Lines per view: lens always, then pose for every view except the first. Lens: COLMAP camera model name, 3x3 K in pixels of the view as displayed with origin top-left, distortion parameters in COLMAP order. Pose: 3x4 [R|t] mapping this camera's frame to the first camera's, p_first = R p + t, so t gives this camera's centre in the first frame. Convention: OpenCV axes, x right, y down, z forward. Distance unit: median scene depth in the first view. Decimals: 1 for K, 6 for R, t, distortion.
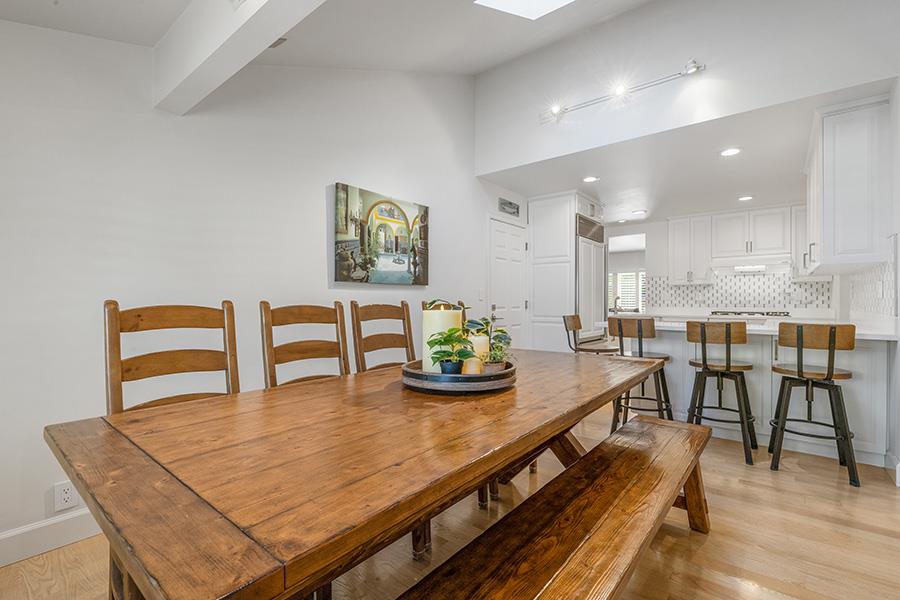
lens RADIAL K [[404.0, 0, 462.2], [0, 404.0, 301.0], [0, 0, 1]] dist [0.006174, -0.000997]
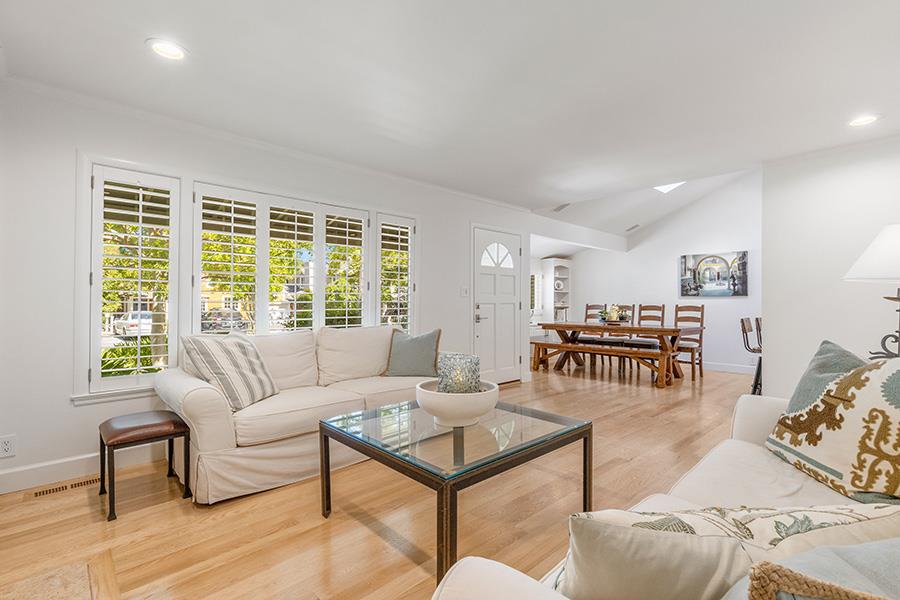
lens RADIAL K [[404.0, 0, 451.9], [0, 404.0, 300.8], [0, 0, 1]] dist [0.006174, -0.000997]
pose [[-0.150723, -0.000884, -0.988576, 1.901547], [-0.004251, 0.999991, -0.000246, -0.012098], [0.988567, 0.004166, -0.150725, 0.005902]]
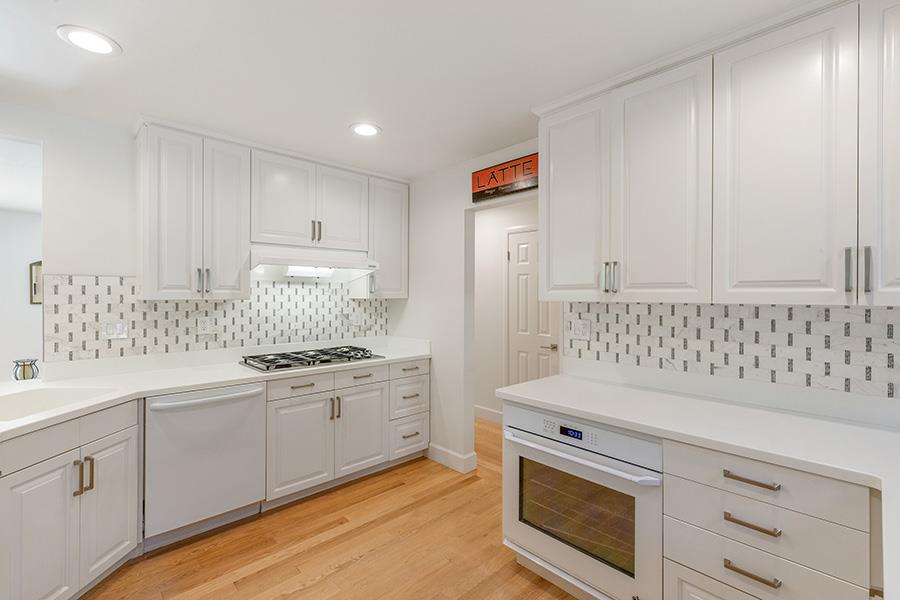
lens RADIAL K [[404.0, 0, 451.7], [0, 404.0, 294.8], [0, 0, 1]] dist [0.006174, -0.000997]
pose [[0.147682, 0.001395, 0.989034, 0.342713], [-0.003152, 0.999995, -0.000939, -0.081847], [-0.989030, -0.002979, 0.147686, 1.214465]]
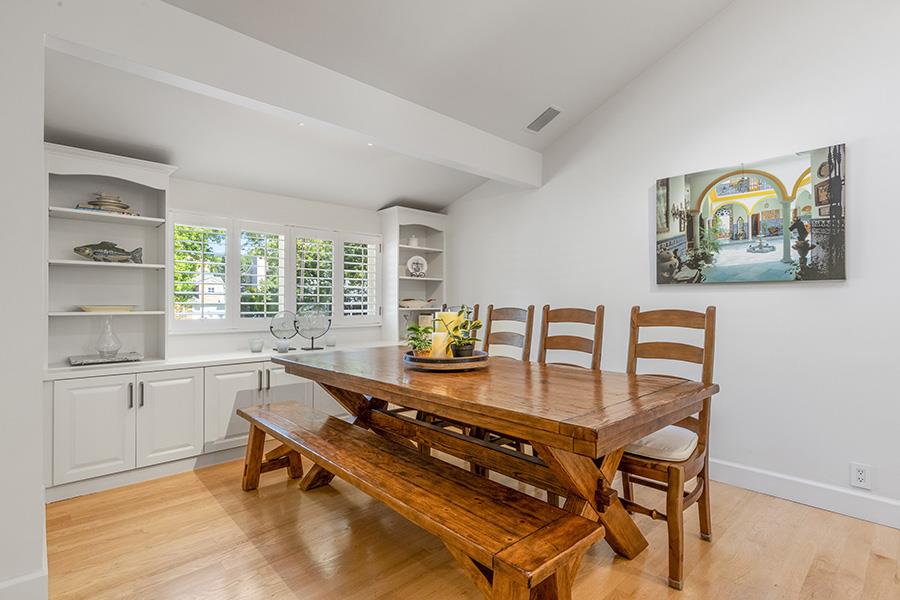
lens RADIAL K [[432.8, 0, 448.7], [0, 432.8, 301.1], [0, 0, 1]] dist [0.003111, 0.000716]
pose [[-0.150842, 0.002431, -0.988555, 0.638760], [-0.000458, 0.999997, 0.002529, -0.009135], [0.988558, 0.000834, -0.150841, 0.553400]]
